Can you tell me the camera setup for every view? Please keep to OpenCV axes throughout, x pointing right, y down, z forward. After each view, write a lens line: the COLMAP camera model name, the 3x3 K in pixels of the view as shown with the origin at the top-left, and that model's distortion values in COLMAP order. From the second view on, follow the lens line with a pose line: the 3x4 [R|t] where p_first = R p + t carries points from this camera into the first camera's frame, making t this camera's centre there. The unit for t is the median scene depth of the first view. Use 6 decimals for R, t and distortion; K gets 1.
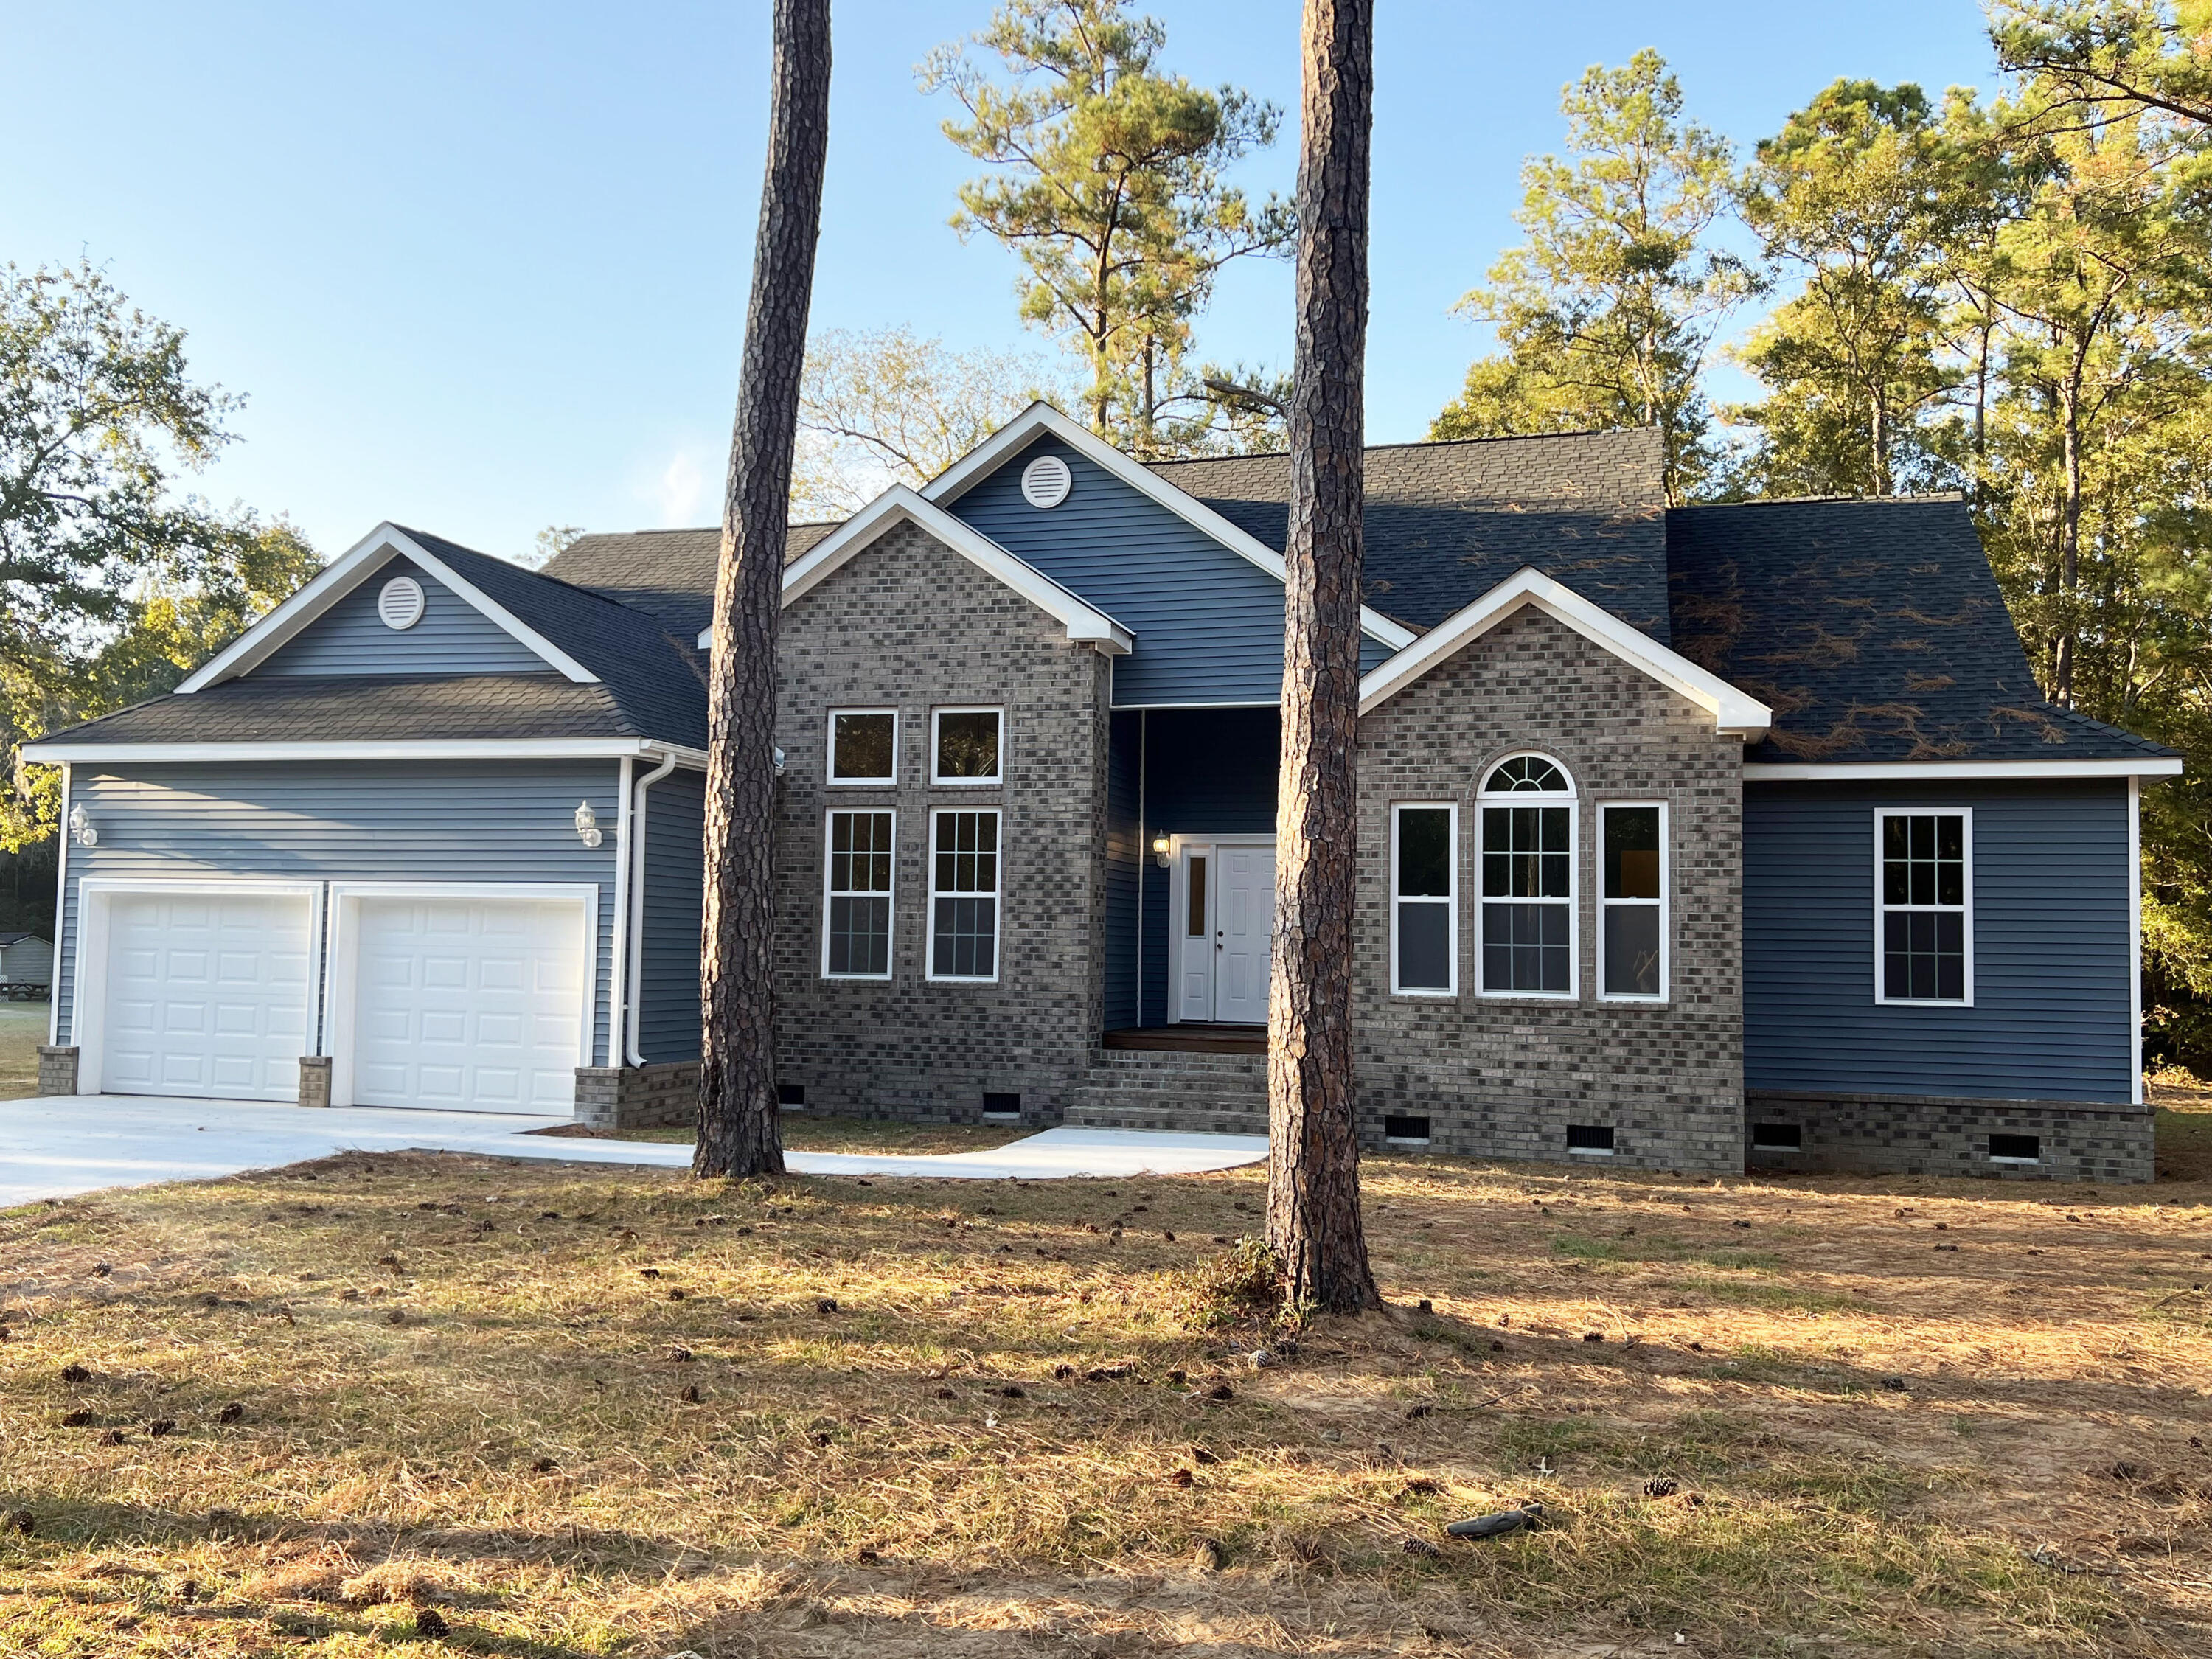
lens RADIAL K [[1751.5, 0, 1098.9], [0, 1751.5, 839.6], [0, 0, 1]] dist [0.163423, -0.325409]
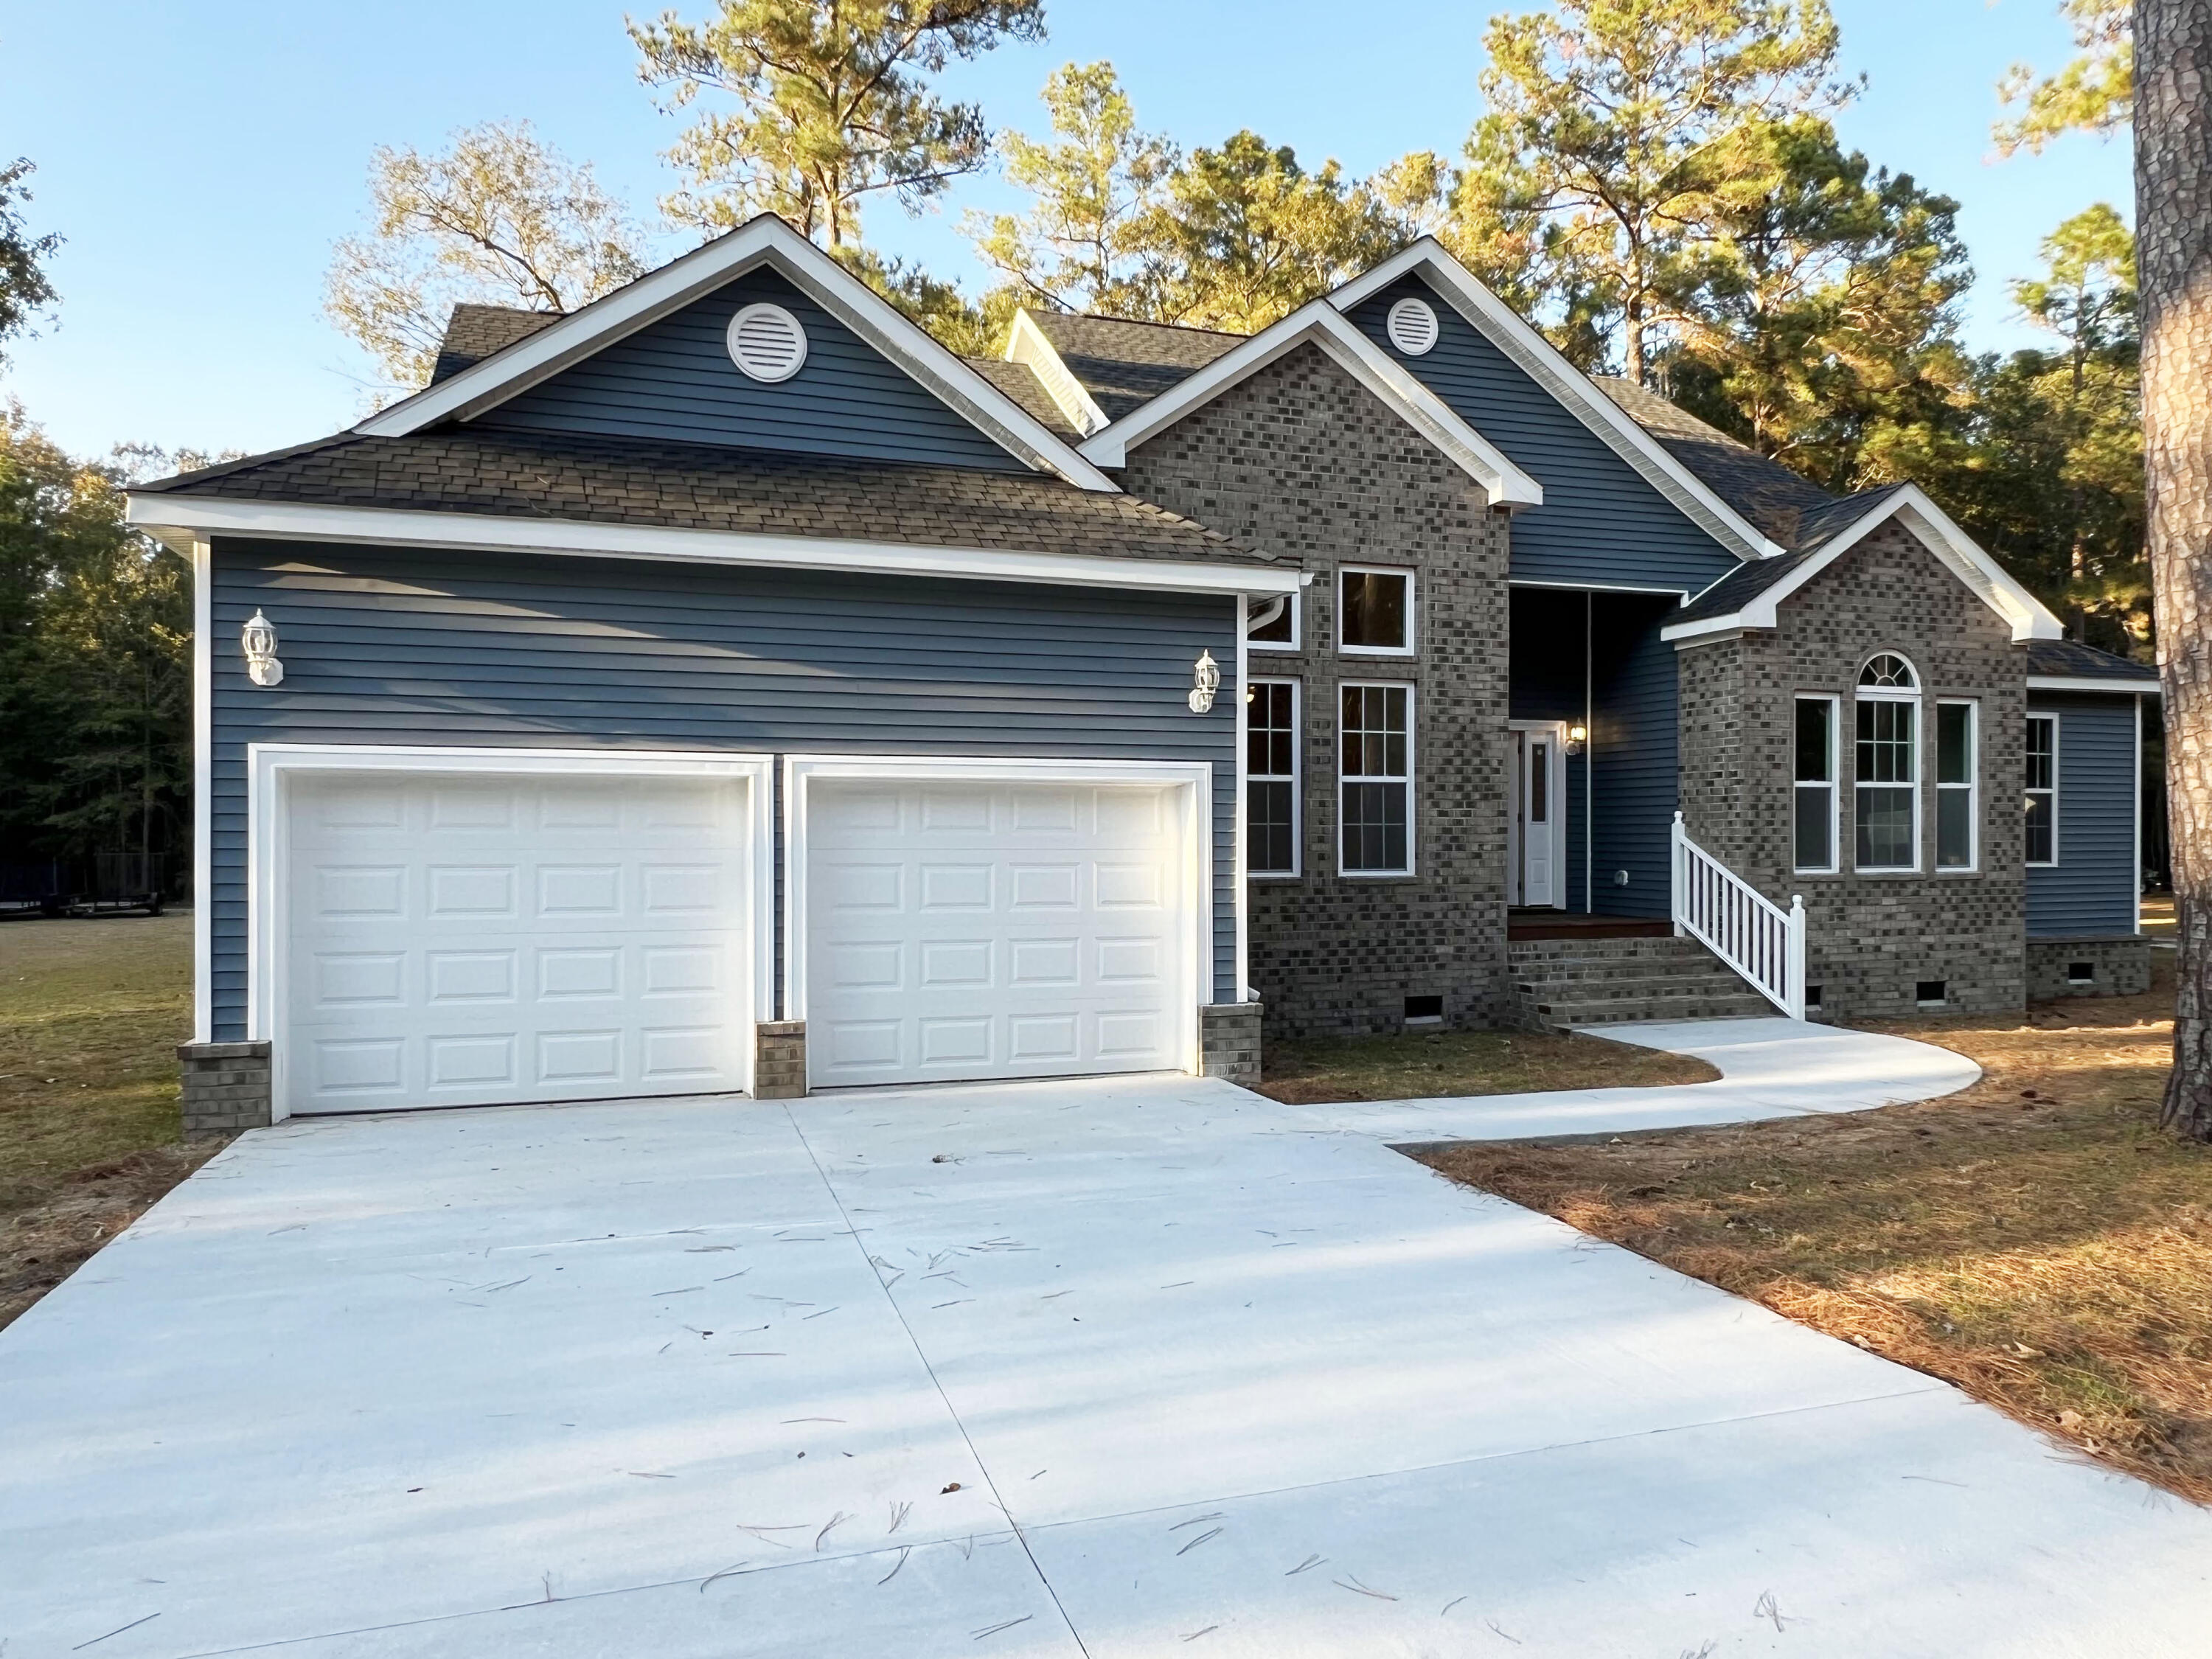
lens RADIAL K [[1469.5, 0, 1090.9], [0, 1469.5, 830.1], [0, 0, 1]] dist [-0.001129, -0.004617]
pose [[0.823189, -0.016935, 0.567514, -0.677547], [-0.018973, 0.998176, 0.057306, 0.018841], [-0.567450, -0.057941, 0.821367, 0.512625]]
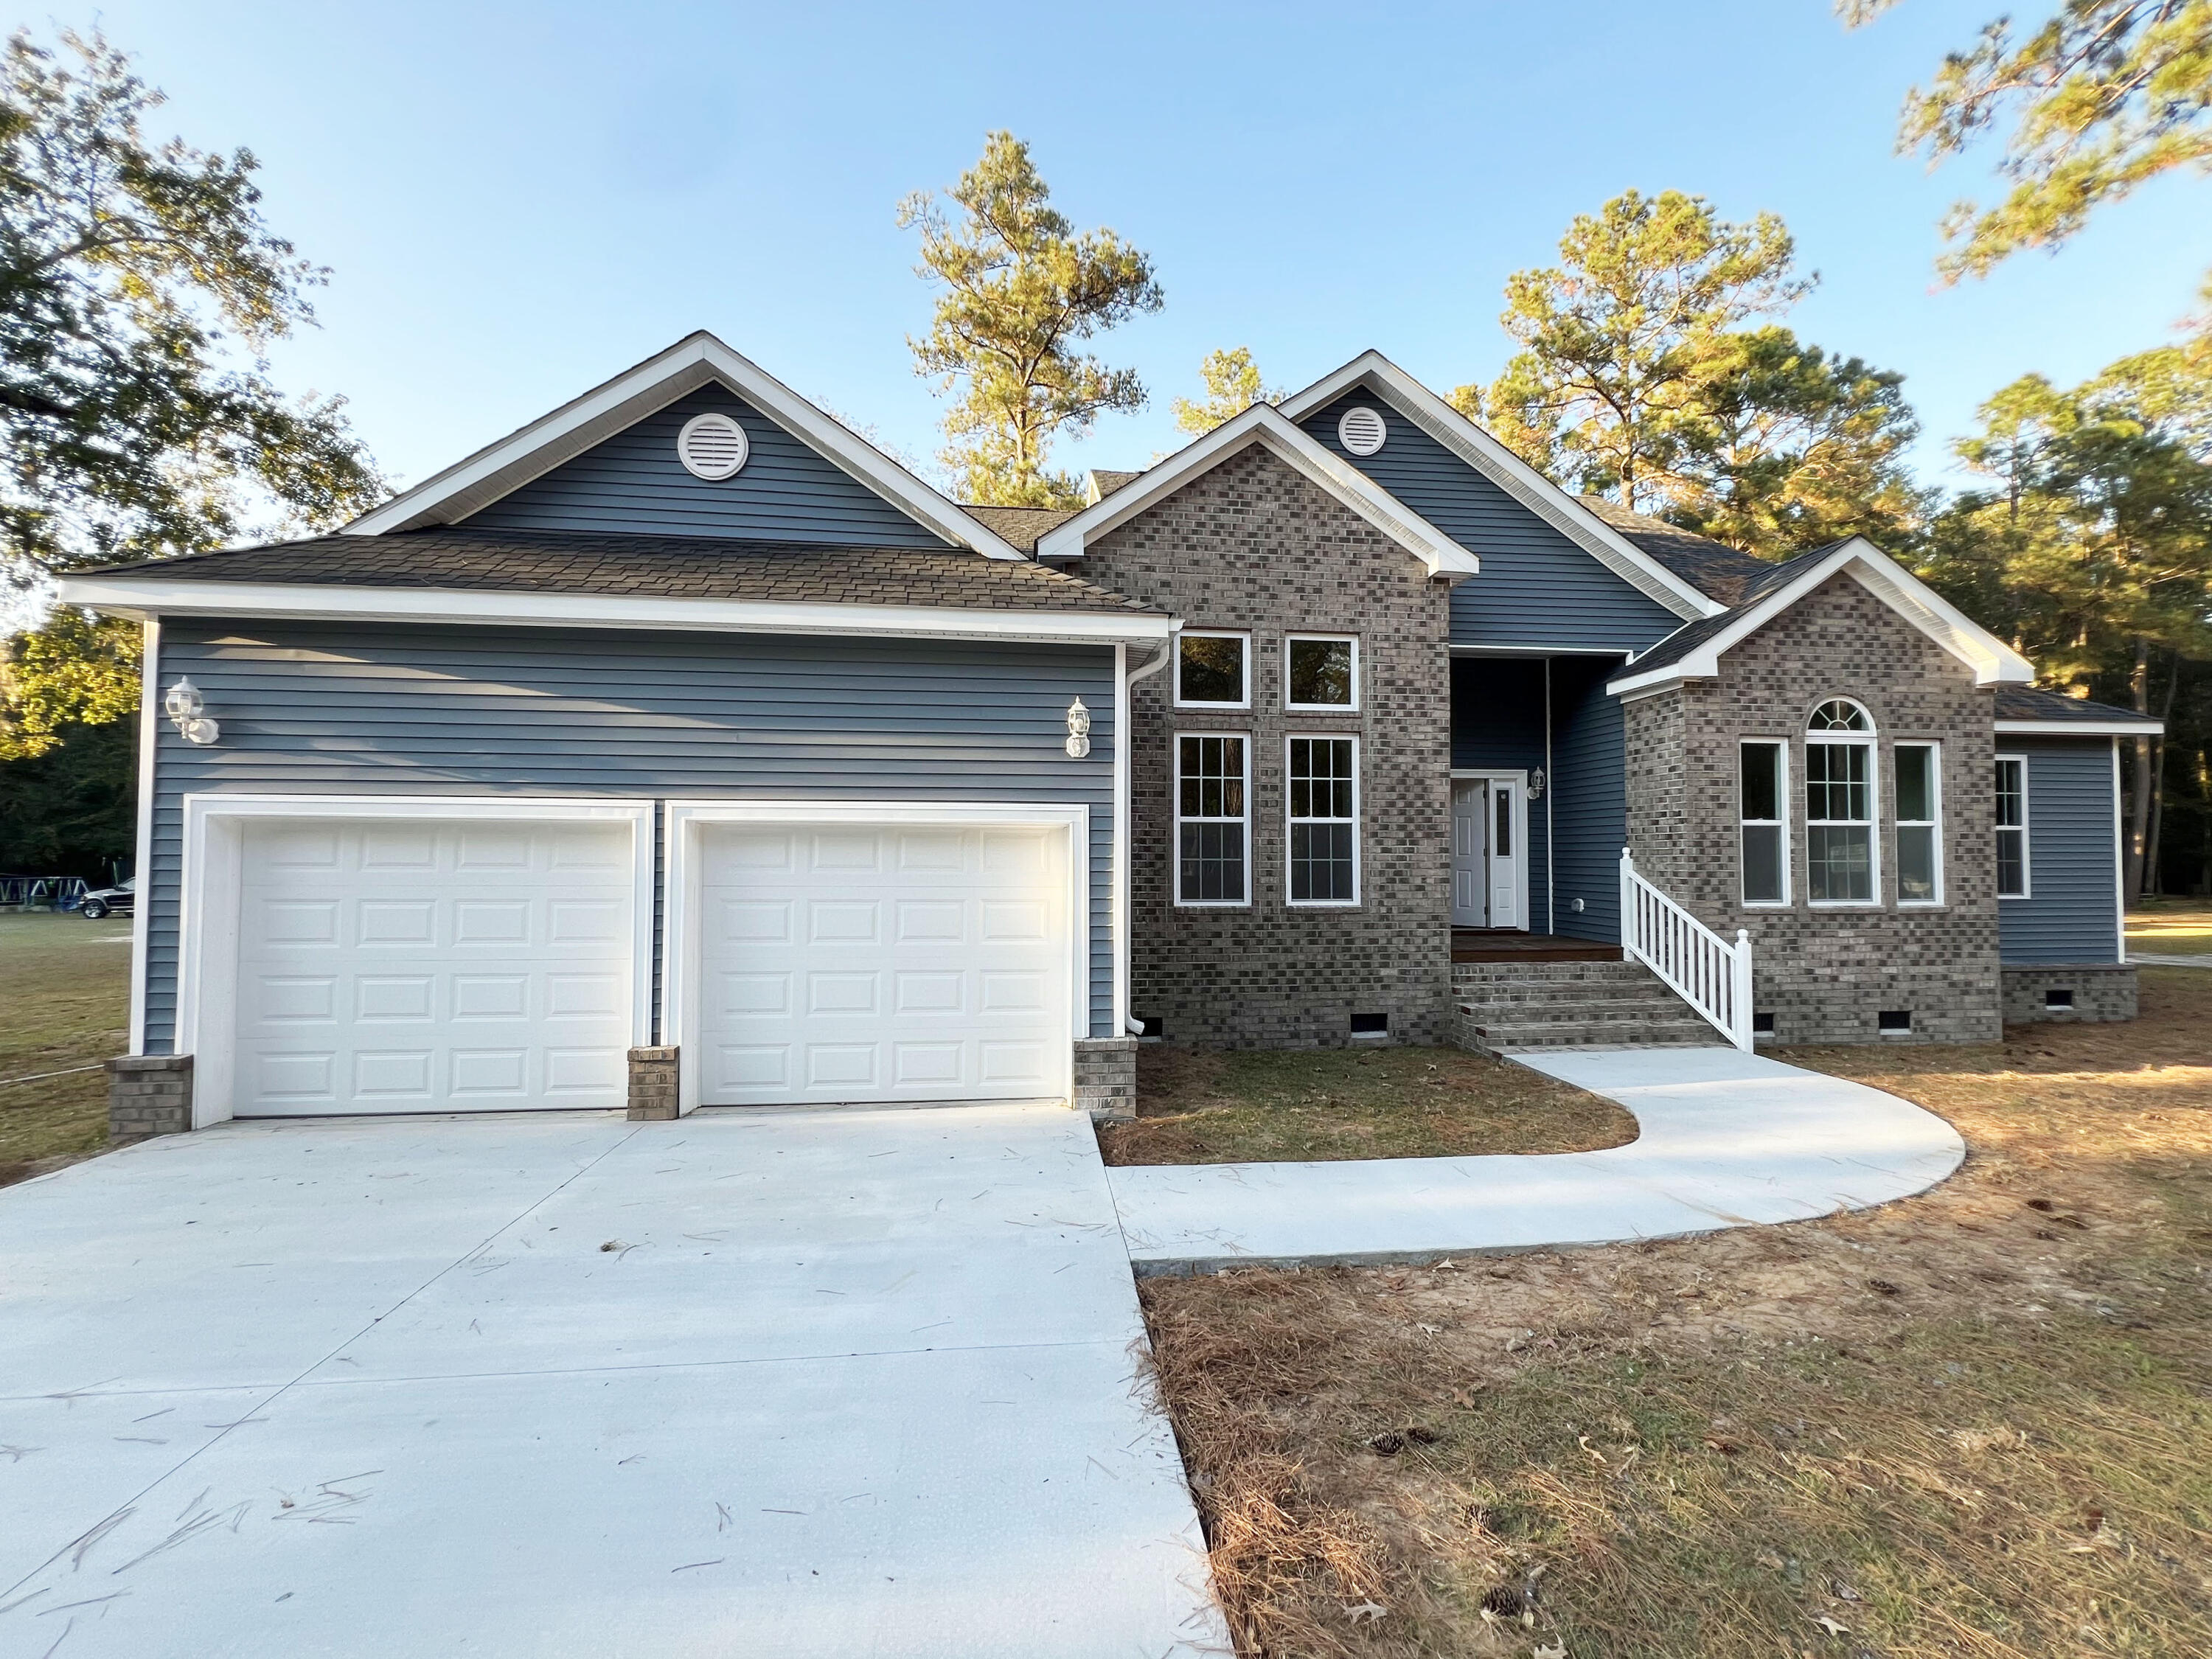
lens RADIAL K [[886.1, 0, 1103.5], [0, 886.1, 824.5], [0, 0, 1]] dist [-0.002904, 0.000429]
pose [[0.922632, -0.002631, 0.385673, -0.426956], [-0.008874, 0.999567, 0.028048, 0.022697], [-0.385580, -0.029301, 0.922209, 0.632353]]
